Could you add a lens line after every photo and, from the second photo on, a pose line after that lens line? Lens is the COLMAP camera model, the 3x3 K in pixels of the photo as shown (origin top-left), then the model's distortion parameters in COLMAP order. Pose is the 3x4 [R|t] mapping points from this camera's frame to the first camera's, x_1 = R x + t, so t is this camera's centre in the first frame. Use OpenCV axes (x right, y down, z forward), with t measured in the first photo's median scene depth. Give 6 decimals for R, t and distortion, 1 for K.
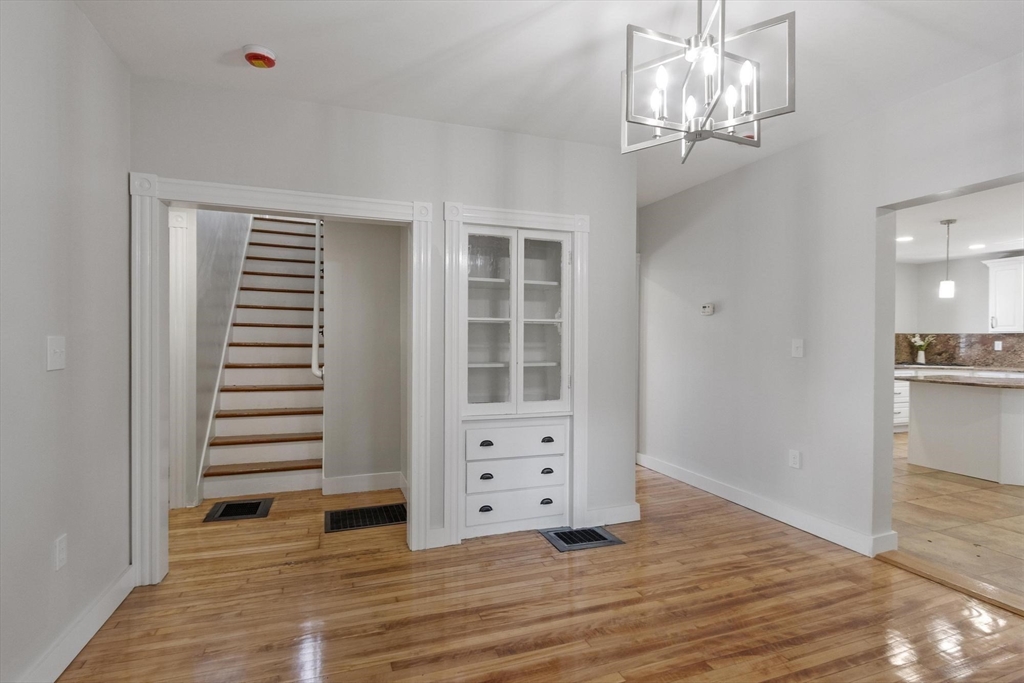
lens RADIAL K [[501.1, 0, 511.0], [0, 501.1, 345.8], [0, 0, 1]] dist [0.000912, 0.000572]
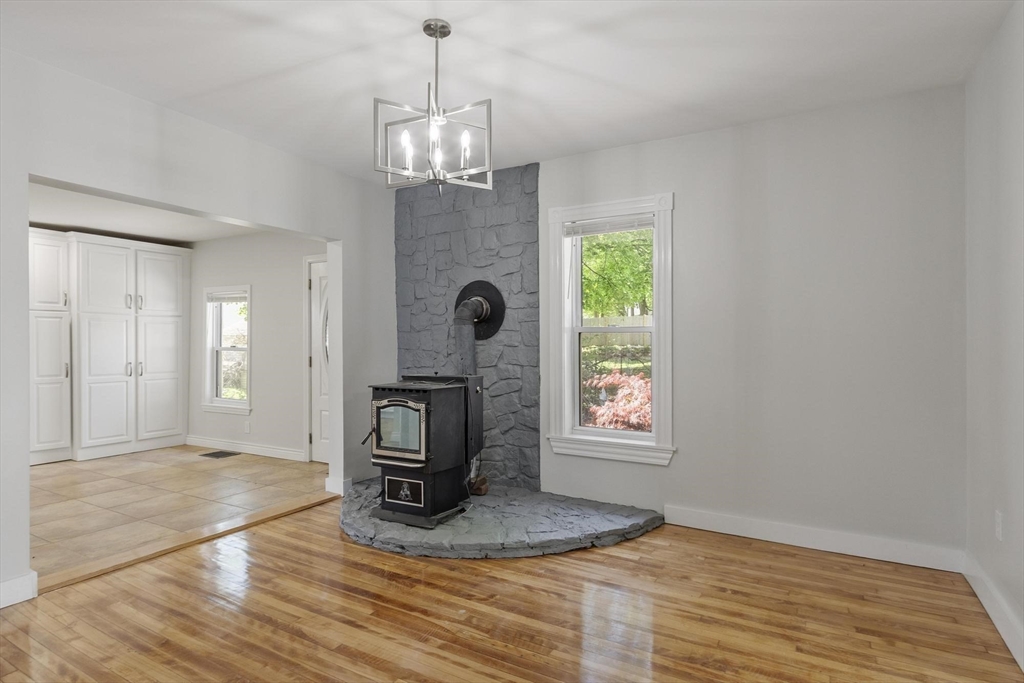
lens RADIAL K [[536.0, 0, 504.3], [0, 536.0, 342.6], [0, 0, 1]] dist [0.002139, 0.001243]
pose [[-0.641082, -0.003014, 0.767466, -0.394638], [0.003467, 0.999971, 0.006822, -0.000790], [-0.767464, 0.007034, -0.641053, 0.836073]]
